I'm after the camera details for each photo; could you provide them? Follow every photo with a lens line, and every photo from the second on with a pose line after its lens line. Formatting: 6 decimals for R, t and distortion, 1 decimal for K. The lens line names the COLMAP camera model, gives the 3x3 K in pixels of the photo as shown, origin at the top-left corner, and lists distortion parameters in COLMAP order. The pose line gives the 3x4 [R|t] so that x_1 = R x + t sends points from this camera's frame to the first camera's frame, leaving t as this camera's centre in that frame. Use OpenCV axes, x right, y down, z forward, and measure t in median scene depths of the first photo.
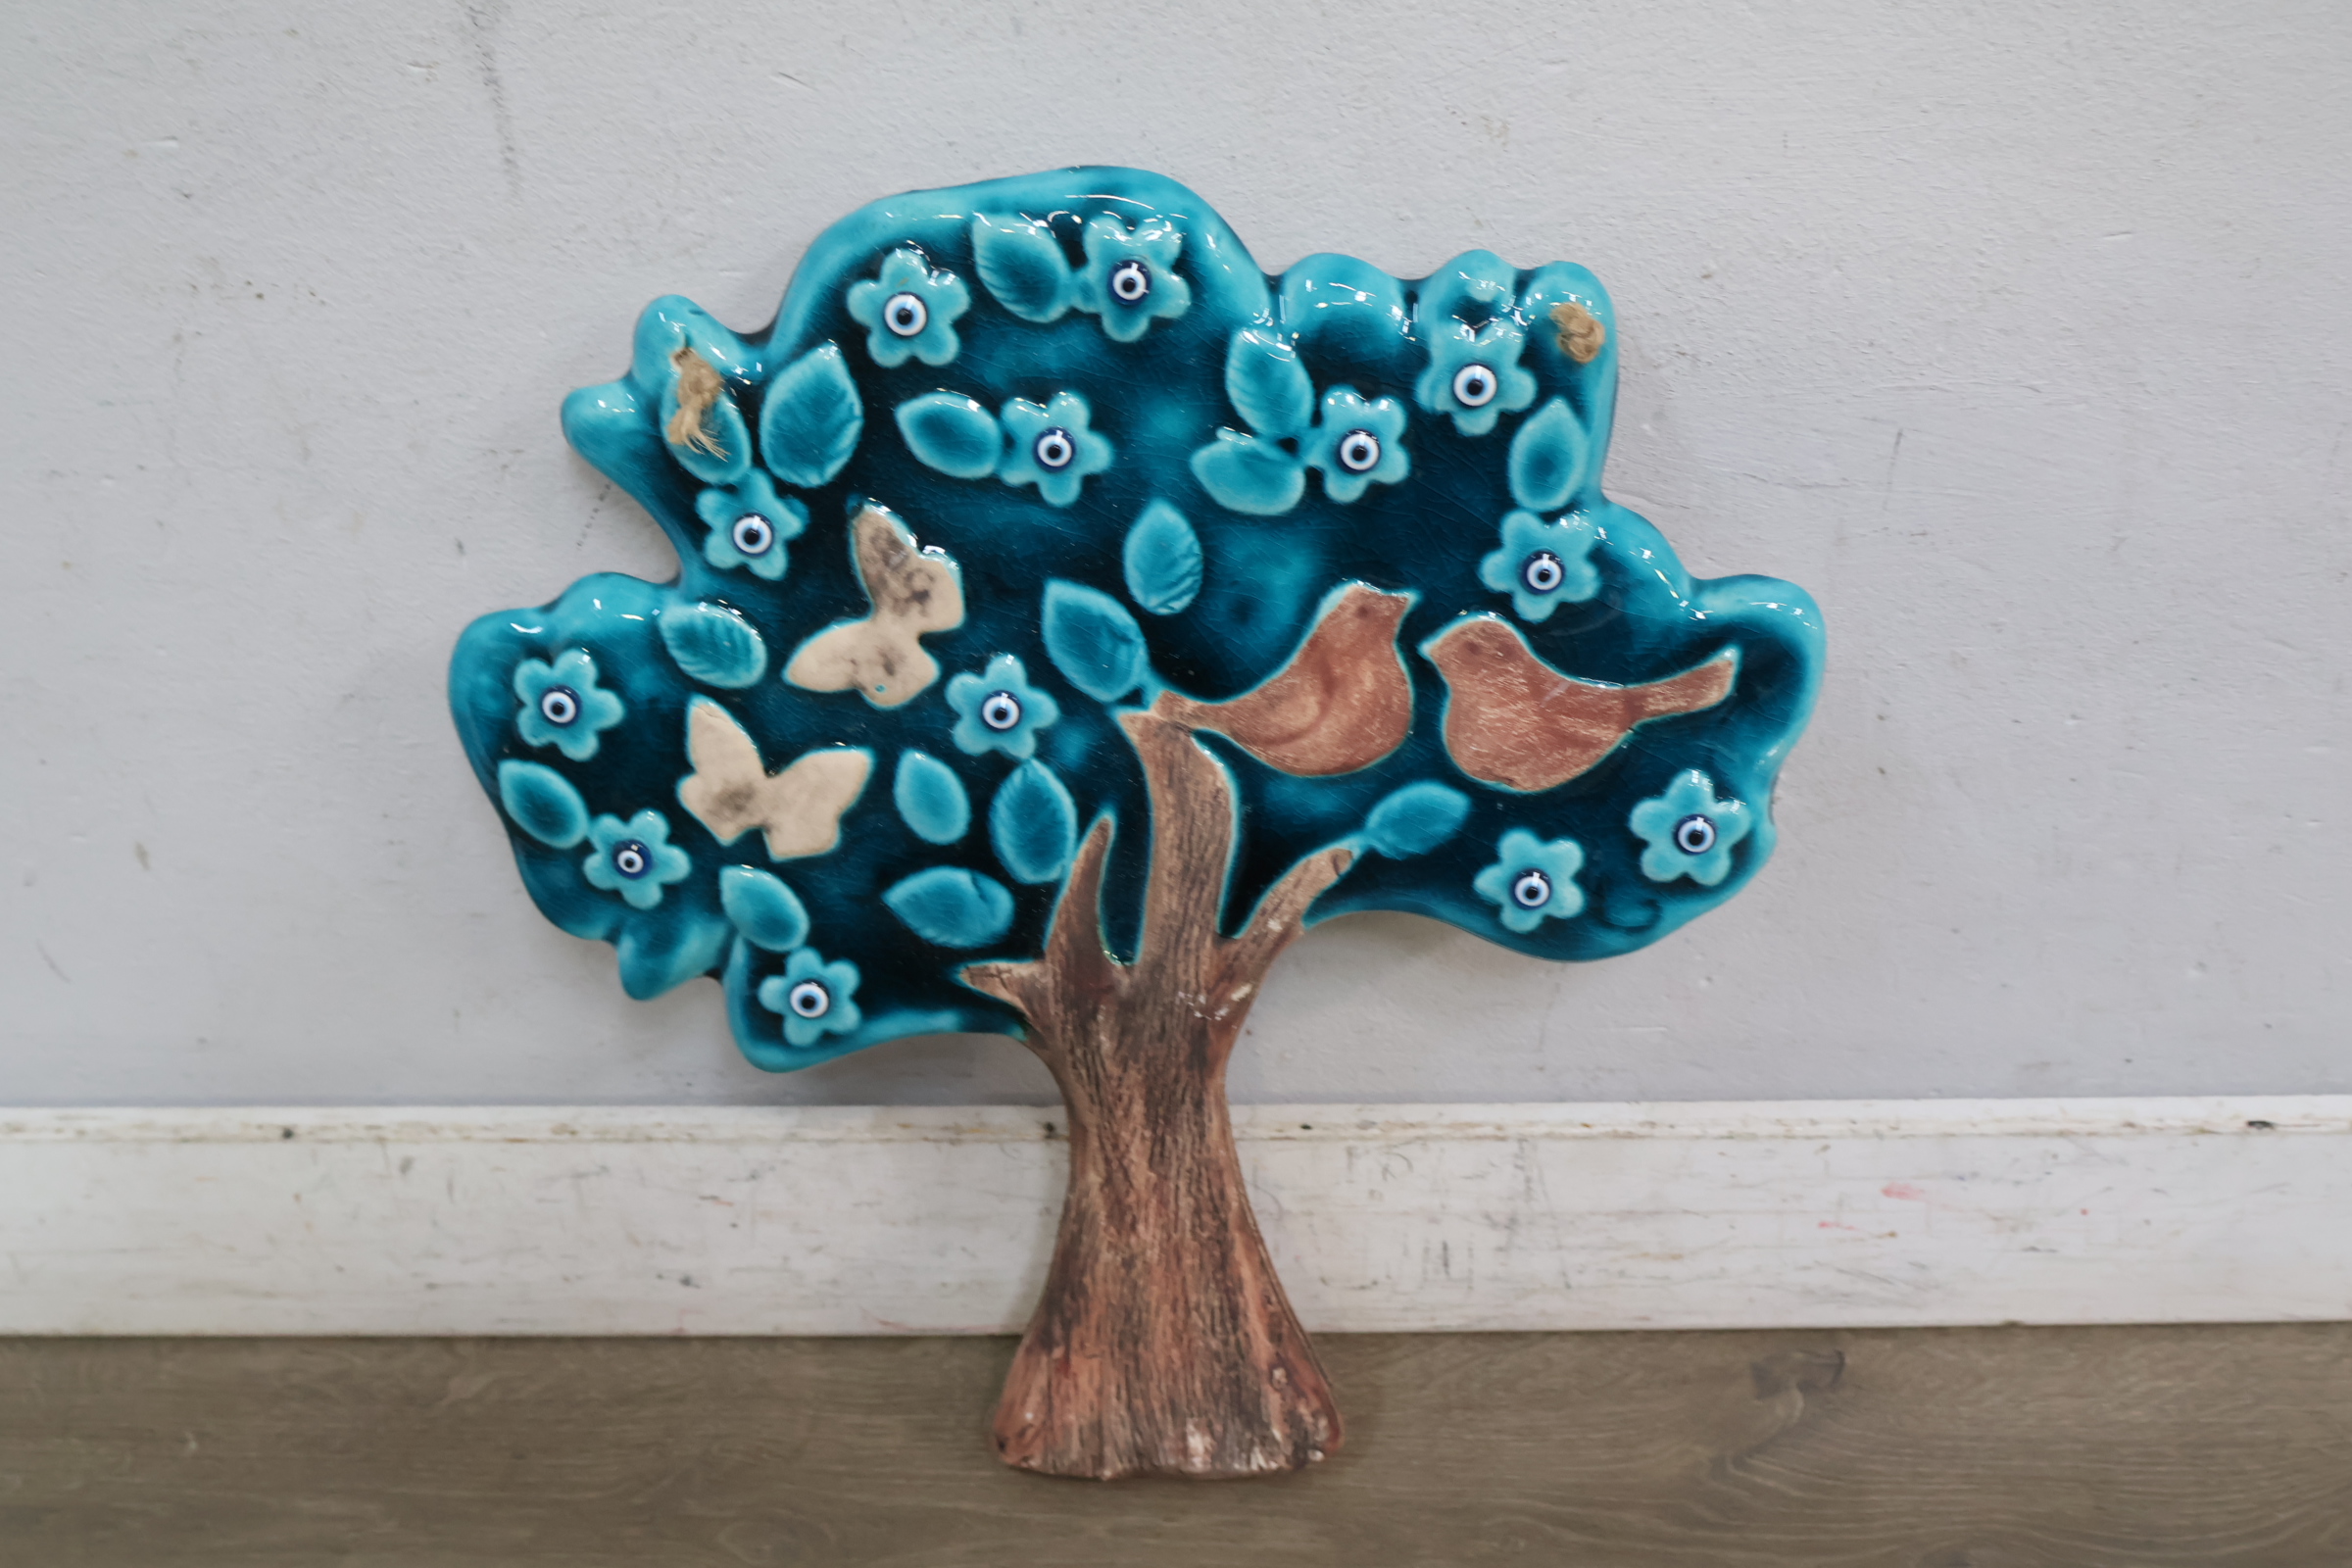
lens RADIAL K [[2570.5, 0, 1155.0], [0, 2570.5, 815.3], [0, 0, 1]] dist [-0.000636, -0.003197]
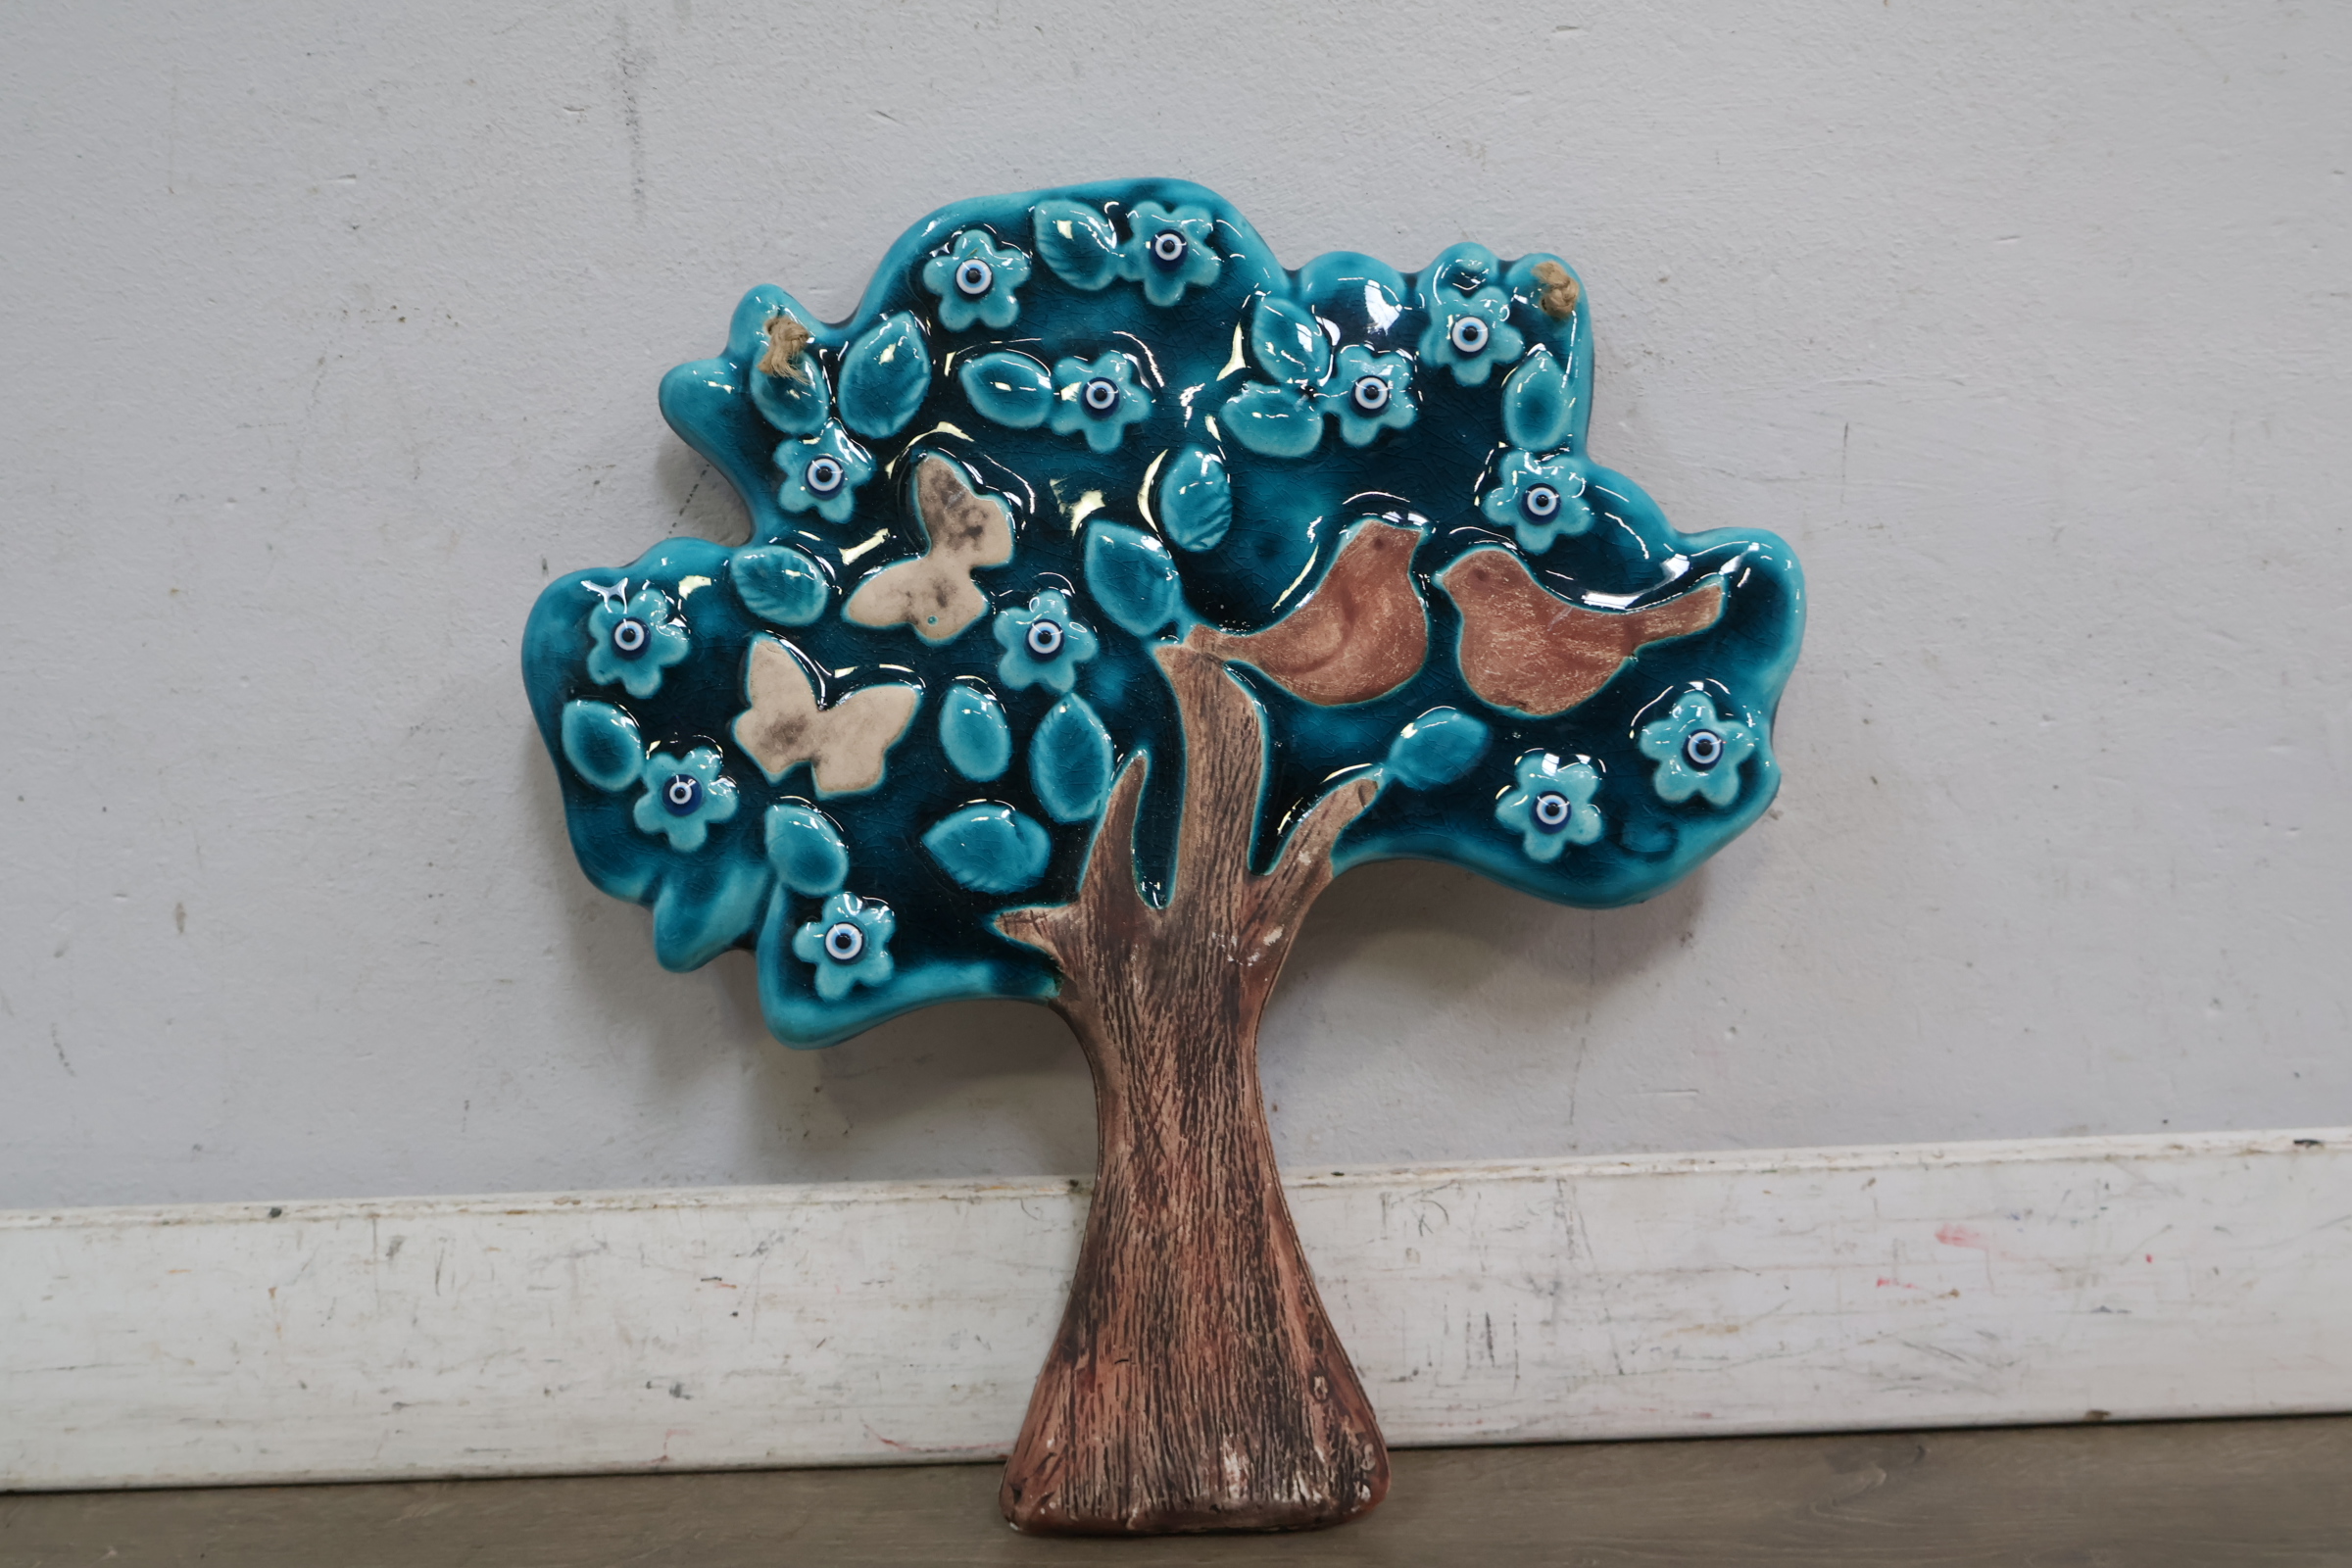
lens RADIAL K [[2573.4, 0, 1165.8], [0, 2573.4, 778.6], [0, 0, 1]] dist [0.002276, 0.002553]
pose [[0.999781, 0.006469, 0.019918, -0.029675], [0.003843, 0.878262, -0.478164, 0.508355], [-0.020586, 0.478136, 0.878045, 0.084138]]
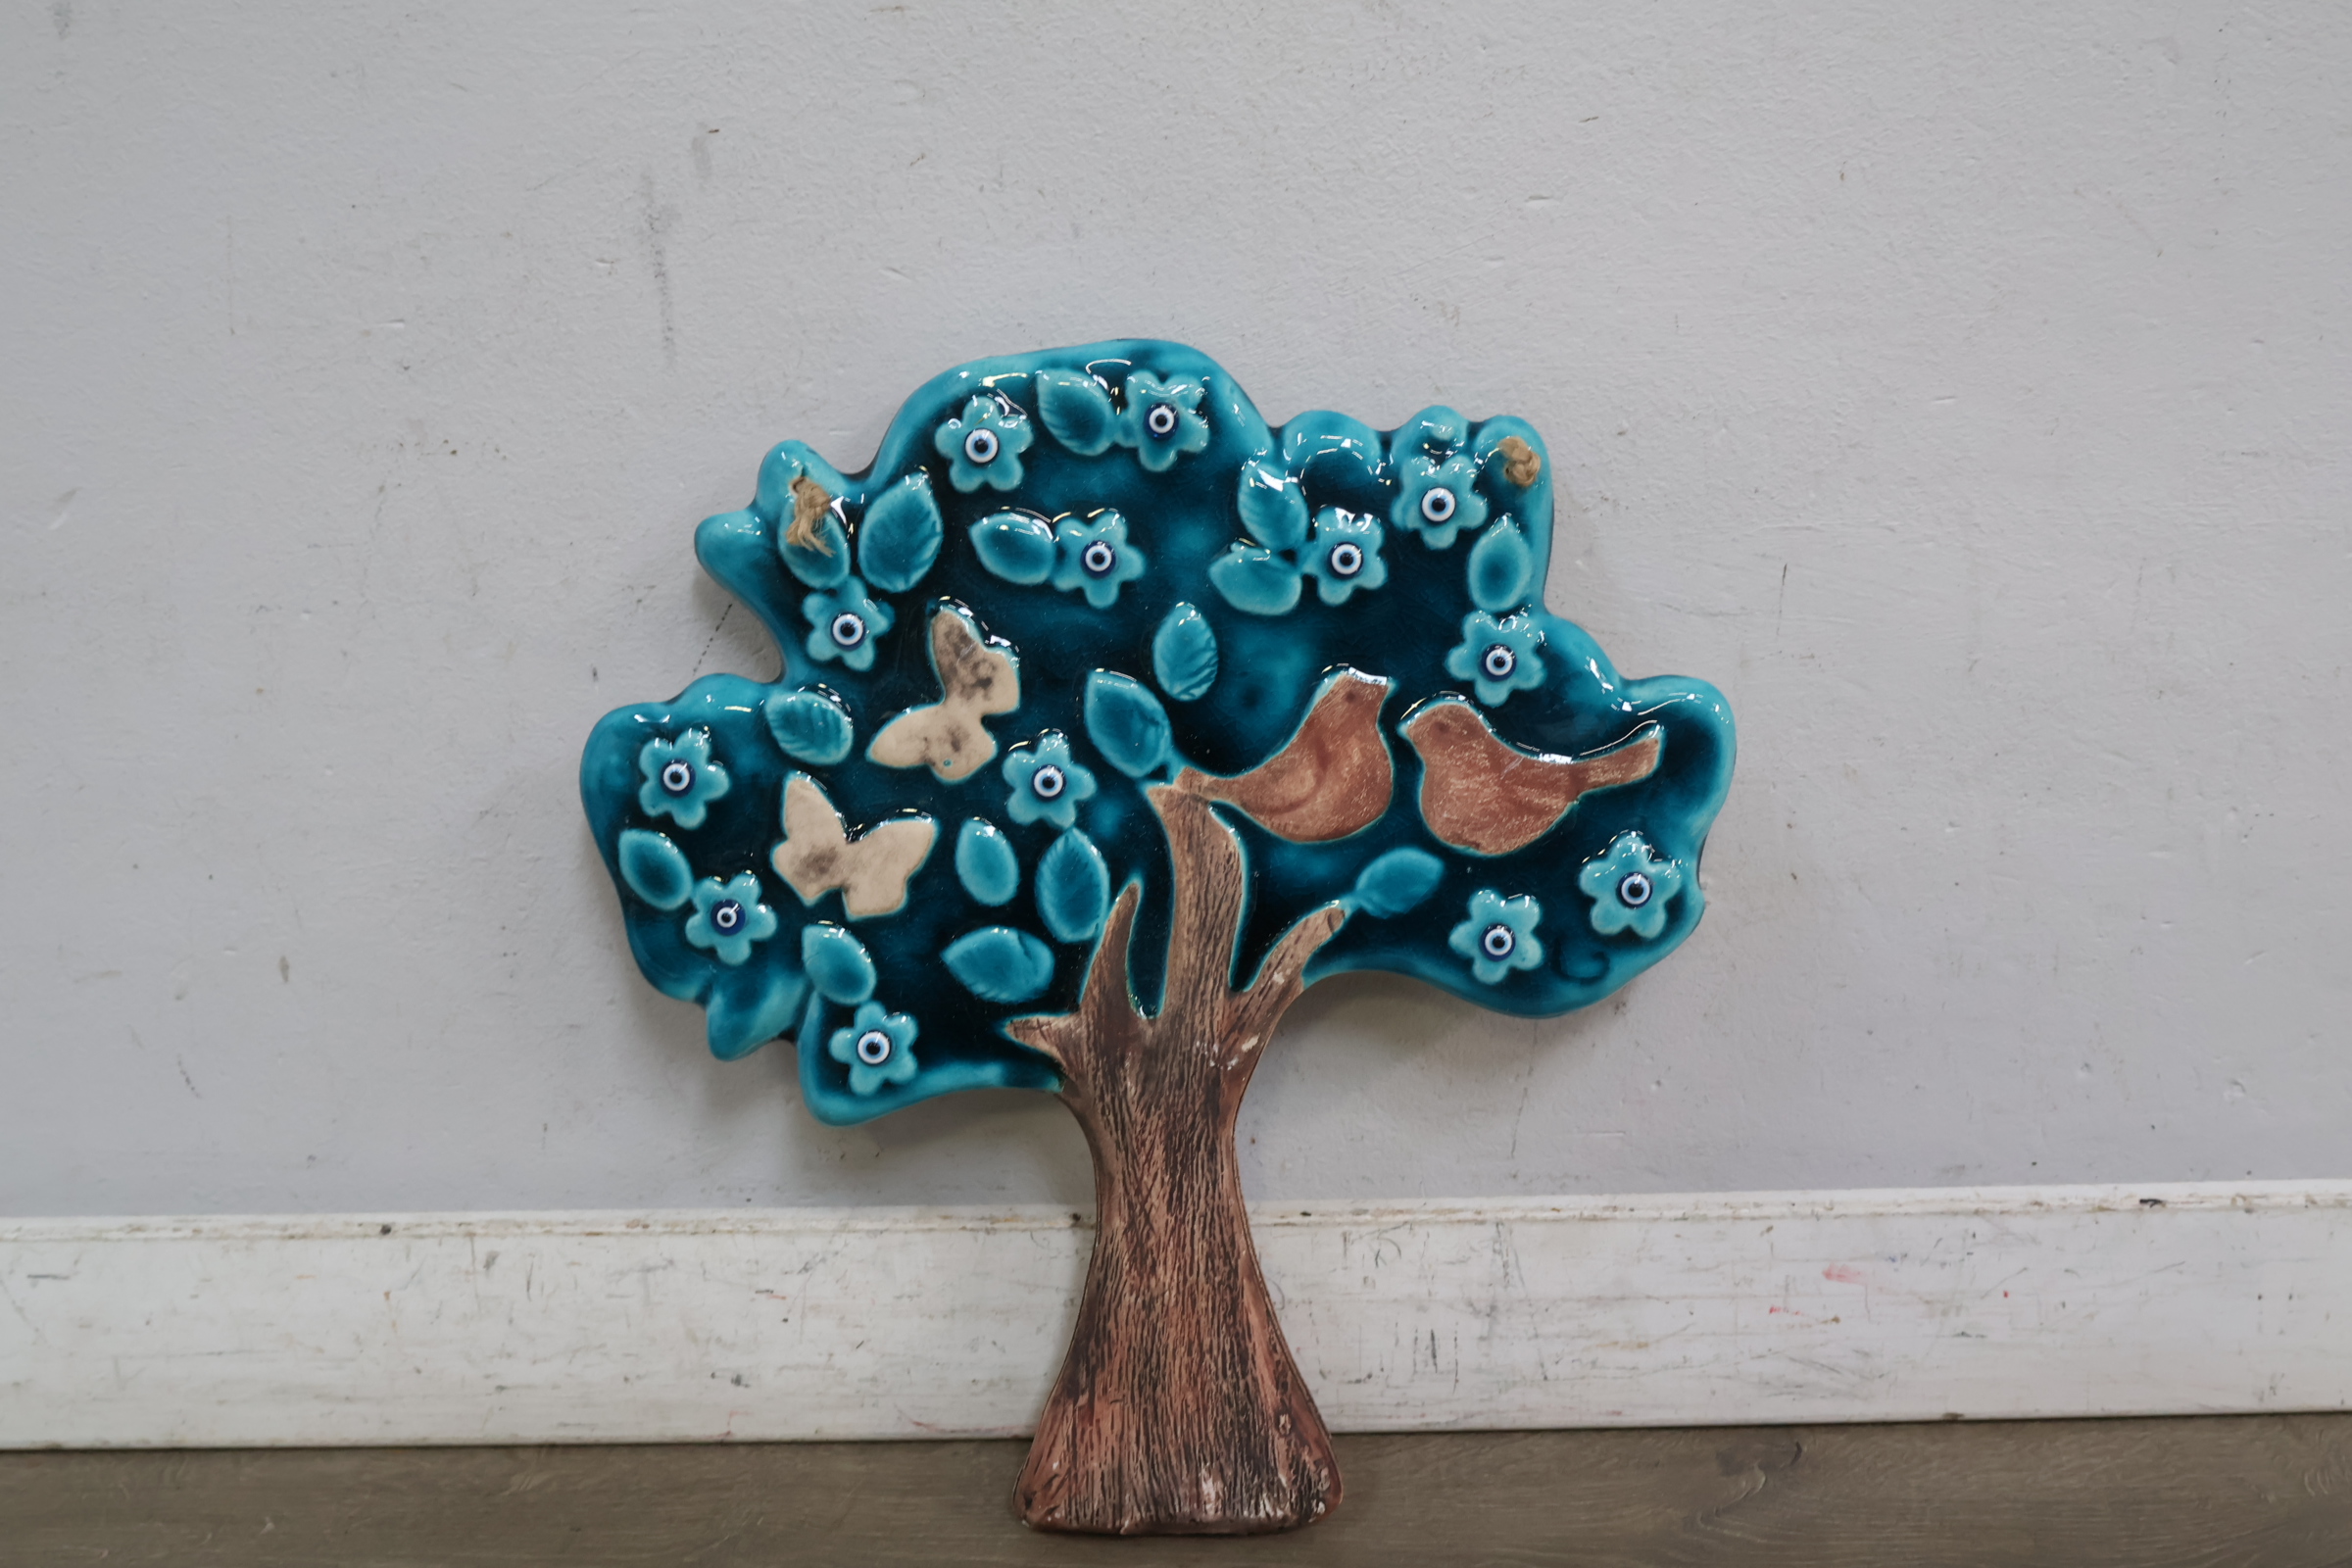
lens RADIAL K [[2606.8, 0, 1156.6], [0, 2606.8, 781.6], [0, 0, 1]] dist [-0.003494, 0.011446]
pose [[0.999903, 0.008622, 0.010900, -0.022333], [-0.005194, 0.959306, -0.282320, 0.291959], [-0.012891, 0.282236, 0.959258, -0.155727]]
